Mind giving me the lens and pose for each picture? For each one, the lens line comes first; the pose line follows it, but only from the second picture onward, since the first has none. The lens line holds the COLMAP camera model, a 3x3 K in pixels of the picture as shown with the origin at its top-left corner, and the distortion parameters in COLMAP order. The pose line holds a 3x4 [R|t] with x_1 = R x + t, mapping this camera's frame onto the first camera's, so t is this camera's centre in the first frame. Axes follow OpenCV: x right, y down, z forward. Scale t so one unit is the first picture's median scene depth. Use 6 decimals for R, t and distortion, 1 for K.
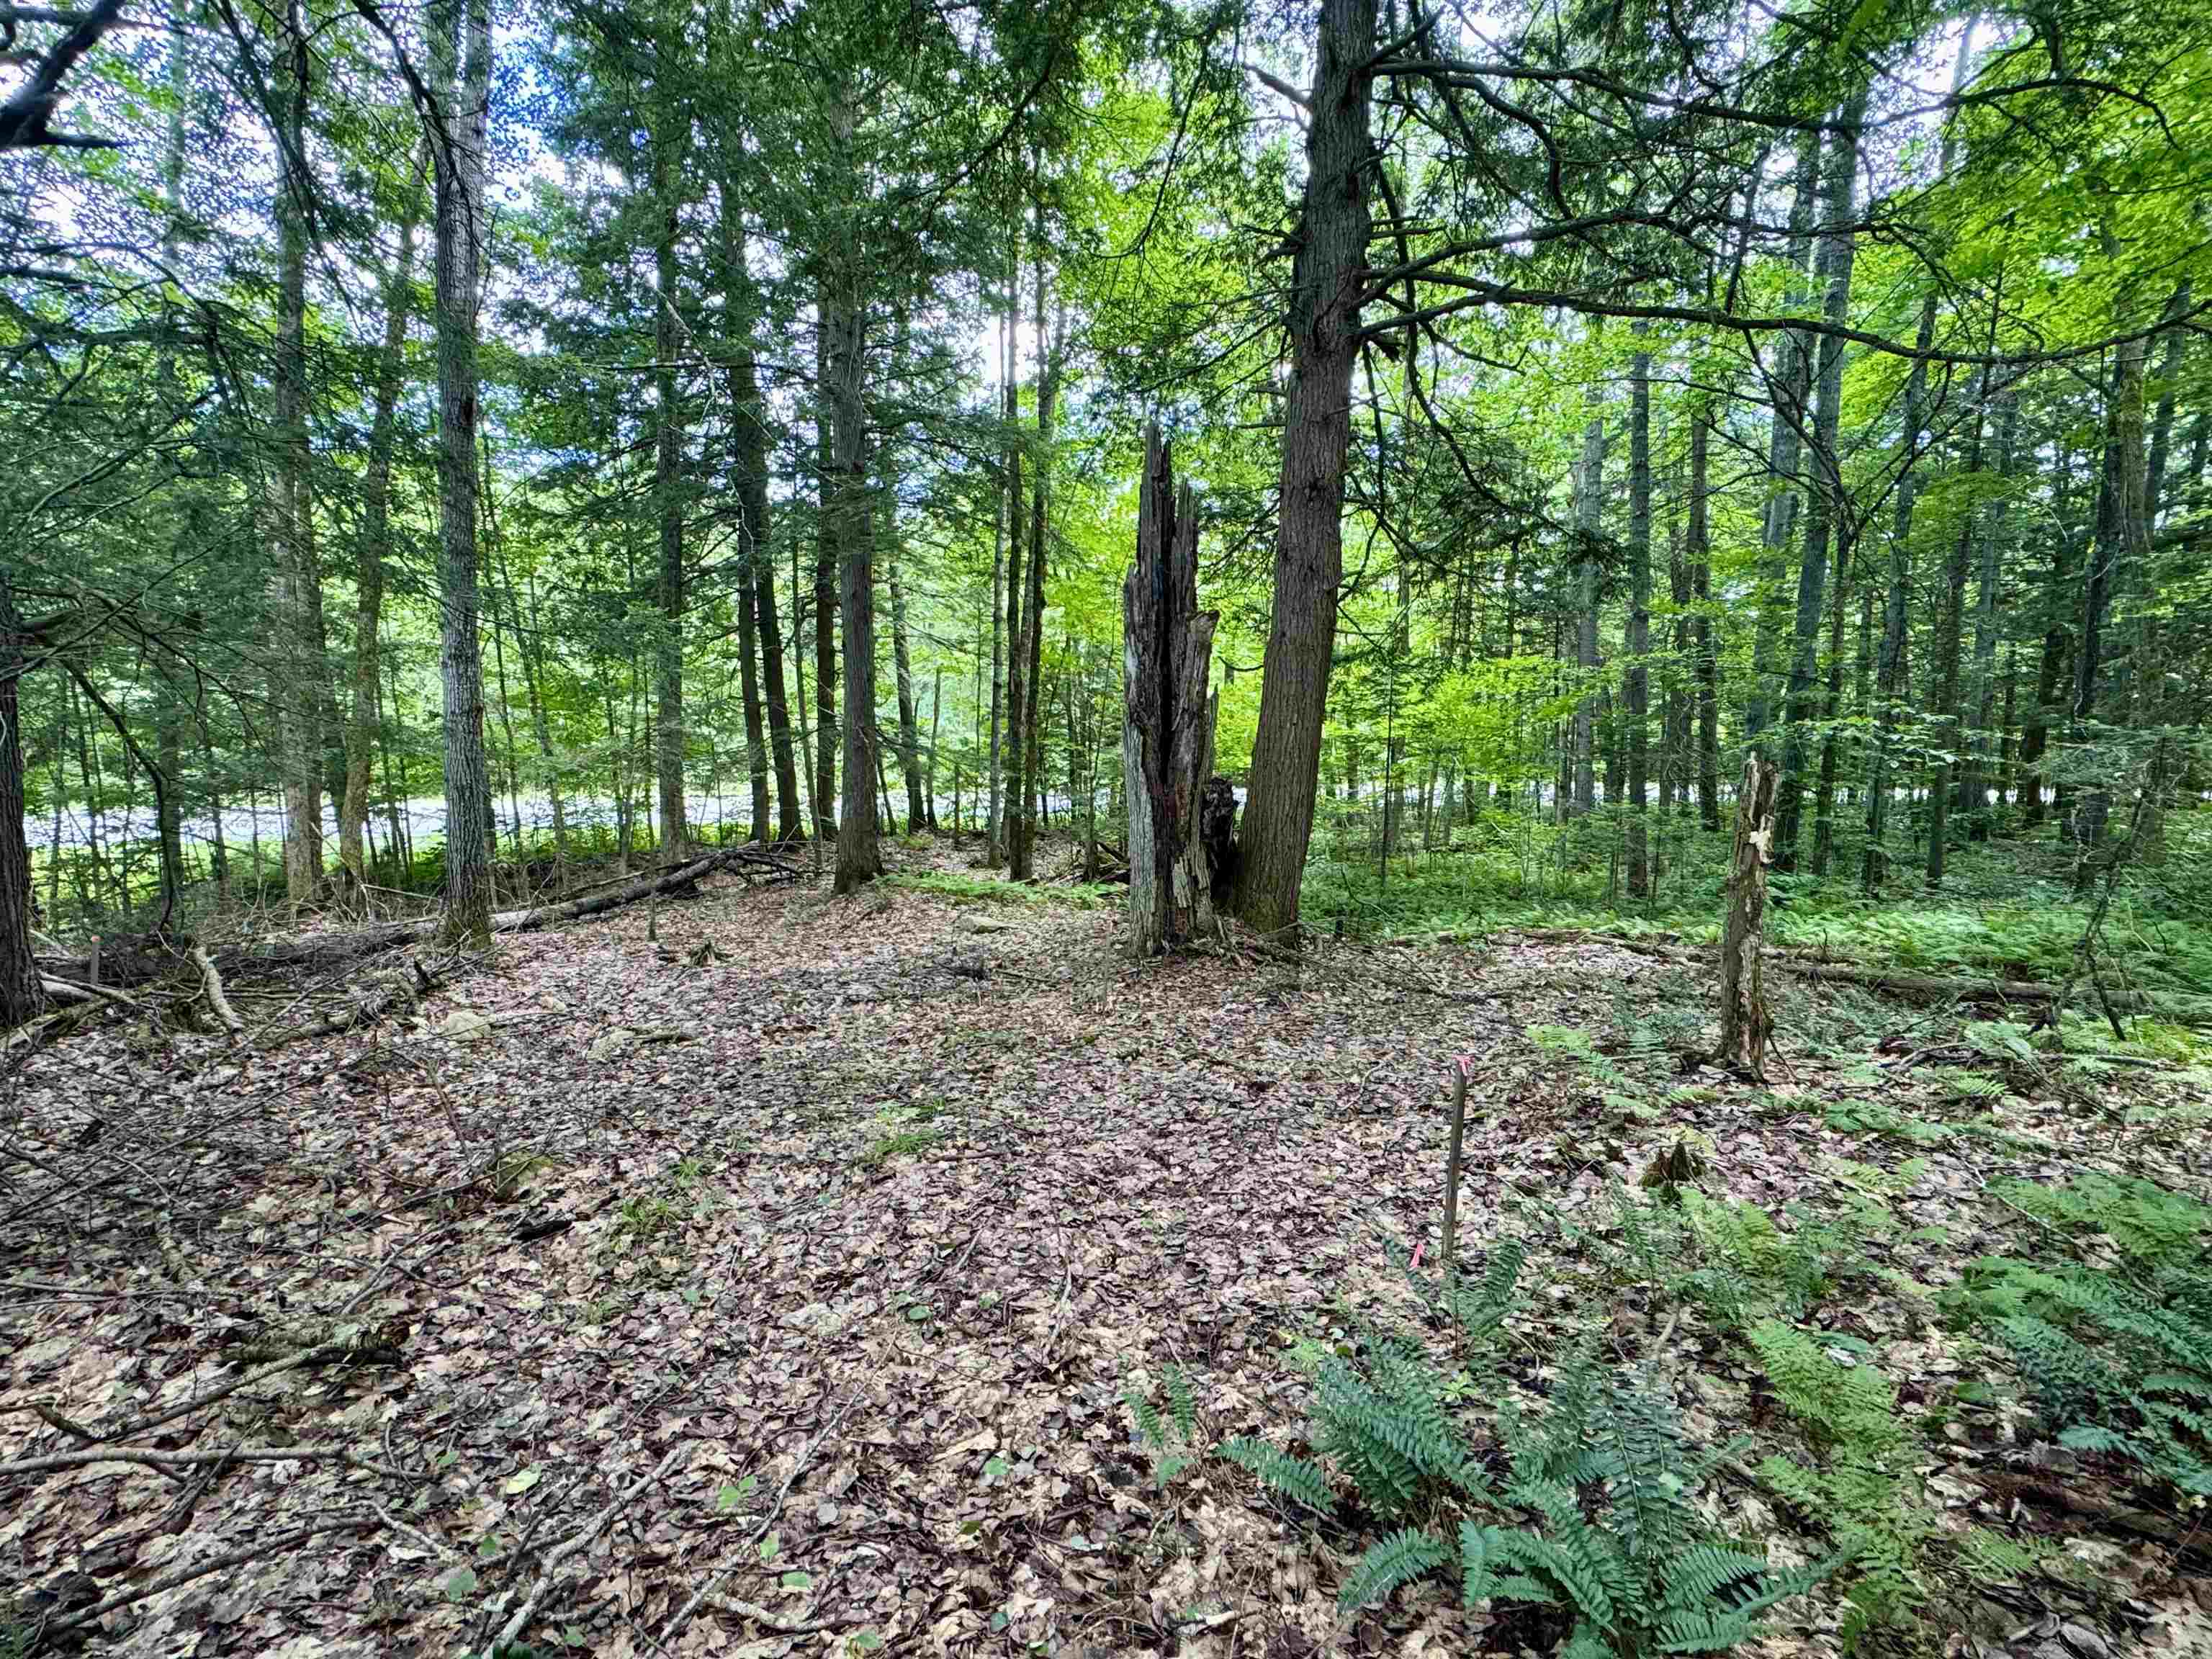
lens RADIAL K [[1032.4, 0, 1109.8], [0, 1032.4, 827.6], [0, 0, 1]] dist [0.000762, 0.000112]
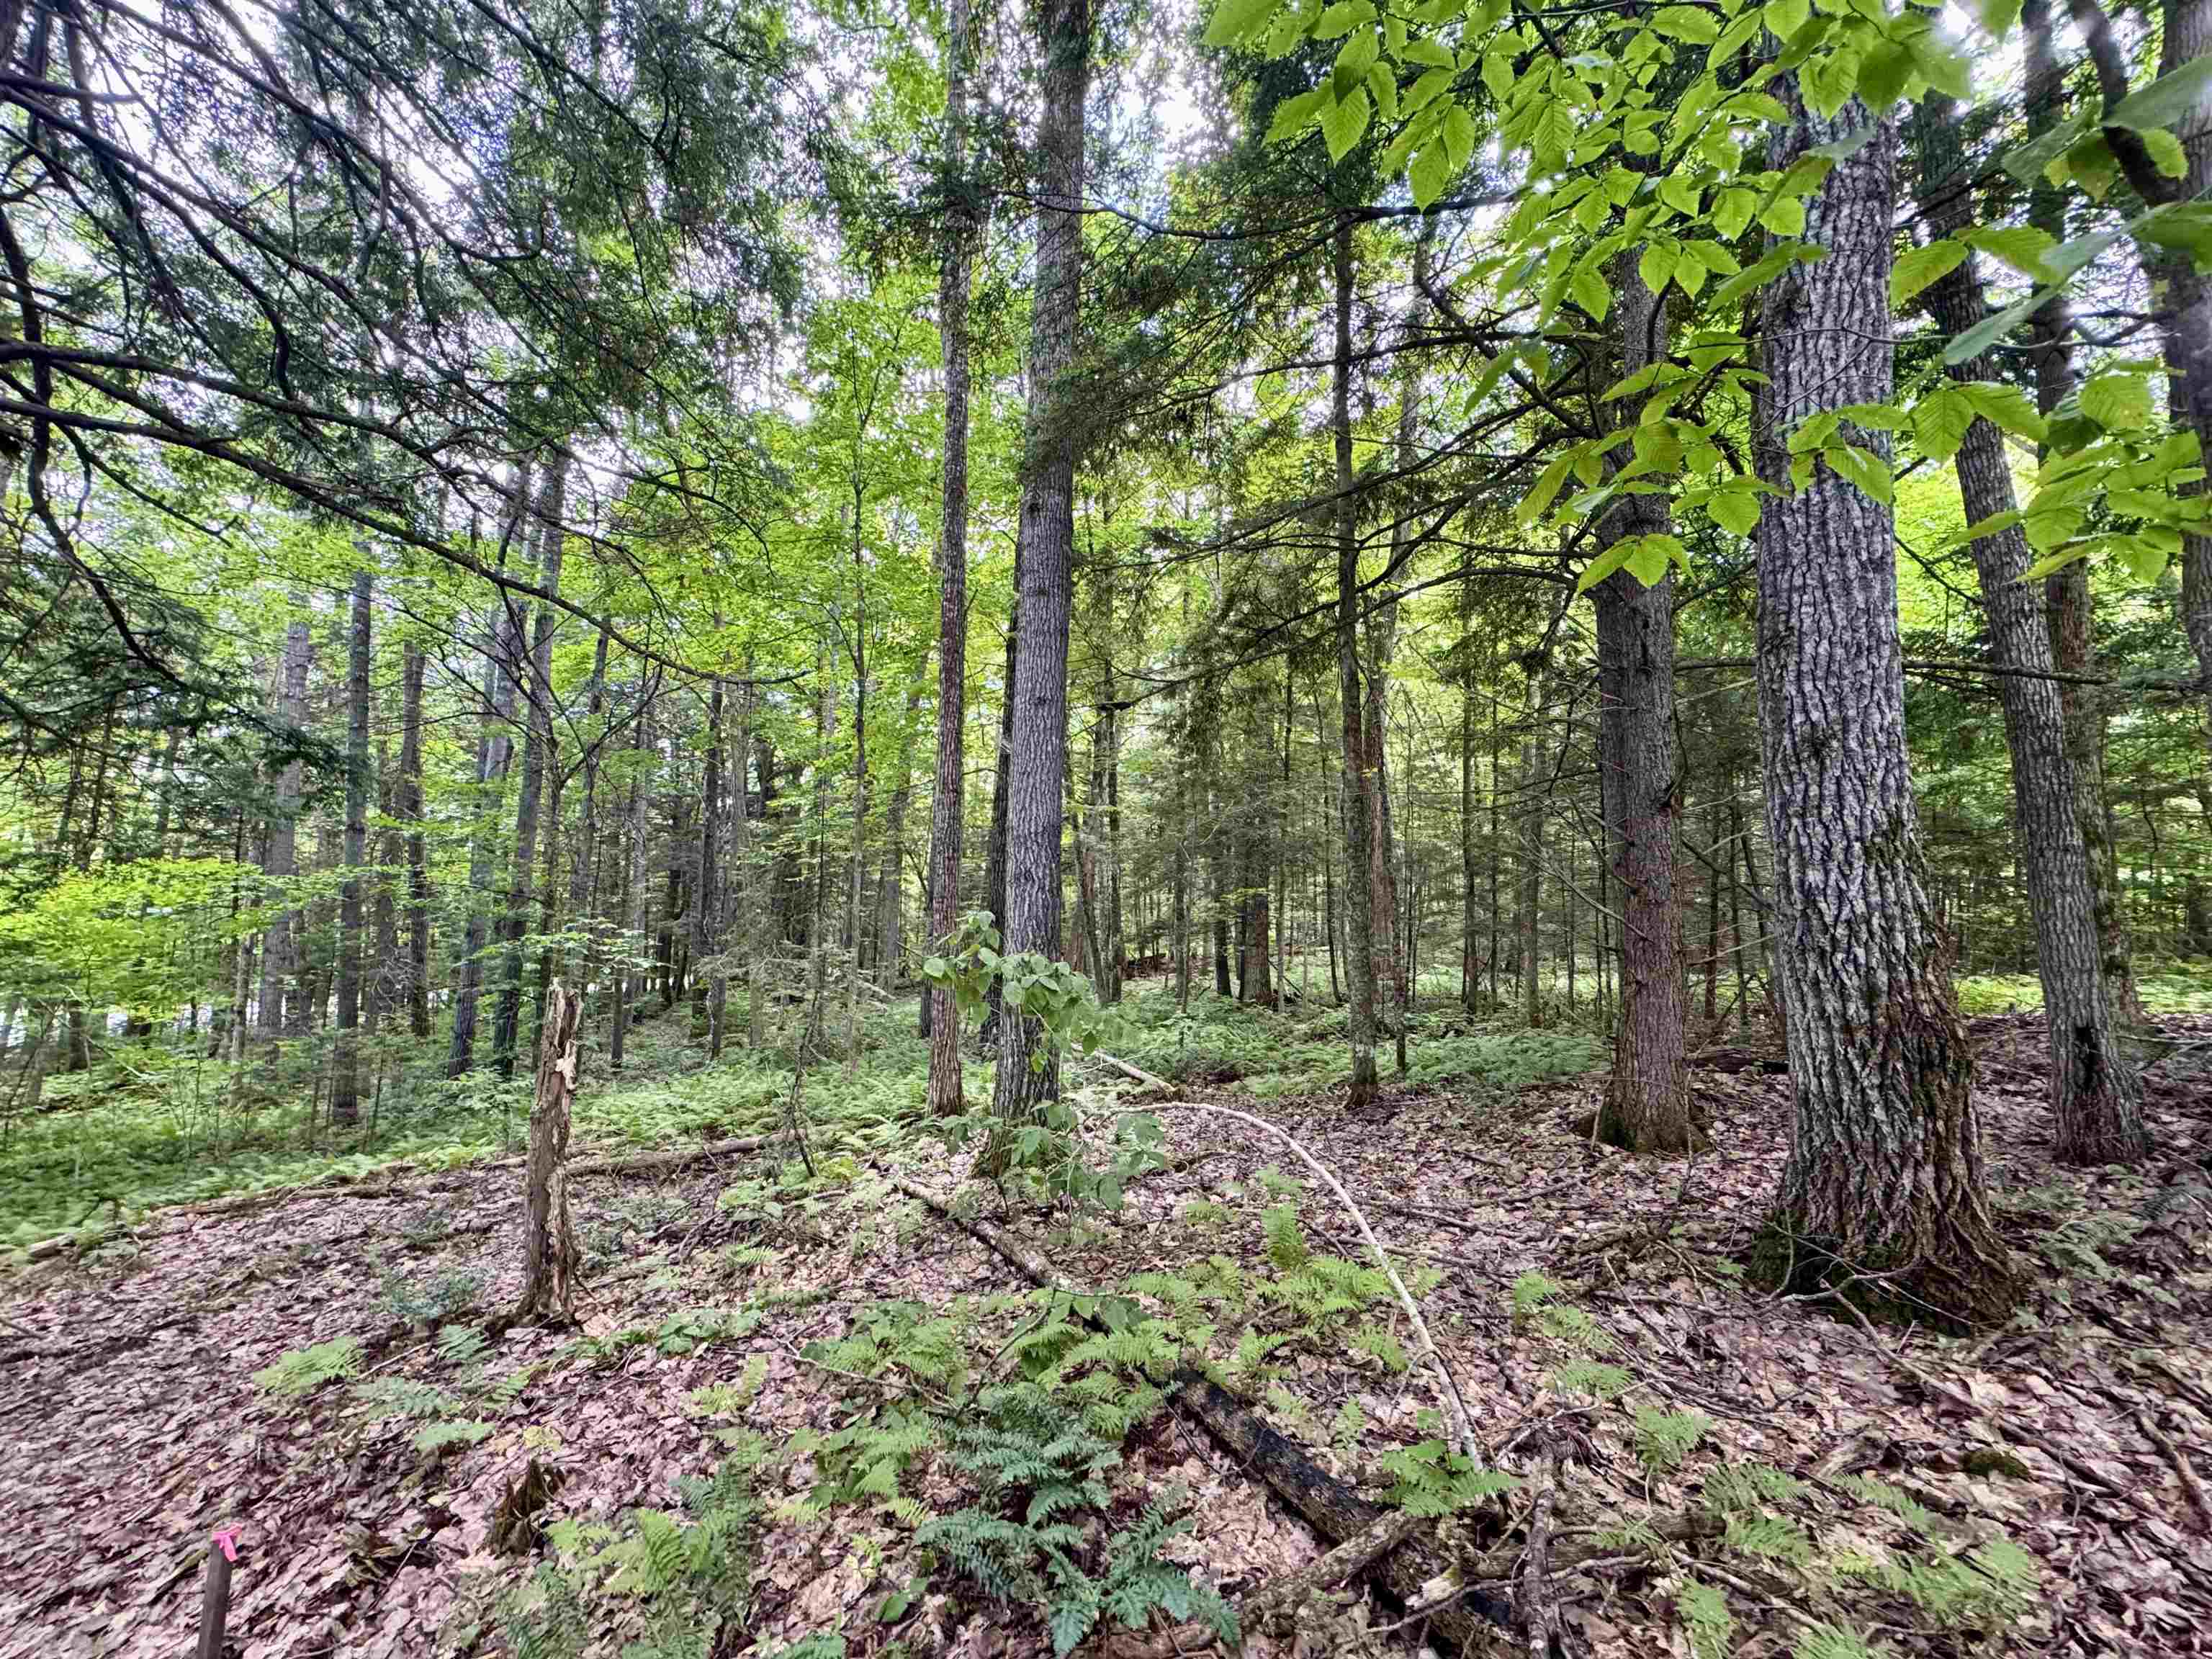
lens RADIAL K [[878.8, 0, 1103.7], [0, 878.8, 833.4], [0, 0, 1]] dist [-0.000088, 0.000554]
pose [[0.362001, 0.098043, 0.927008, 0.002825], [0.098306, 0.984893, -0.142554, -0.025838], [-0.926980, 0.142735, 0.346894, 0.124895]]
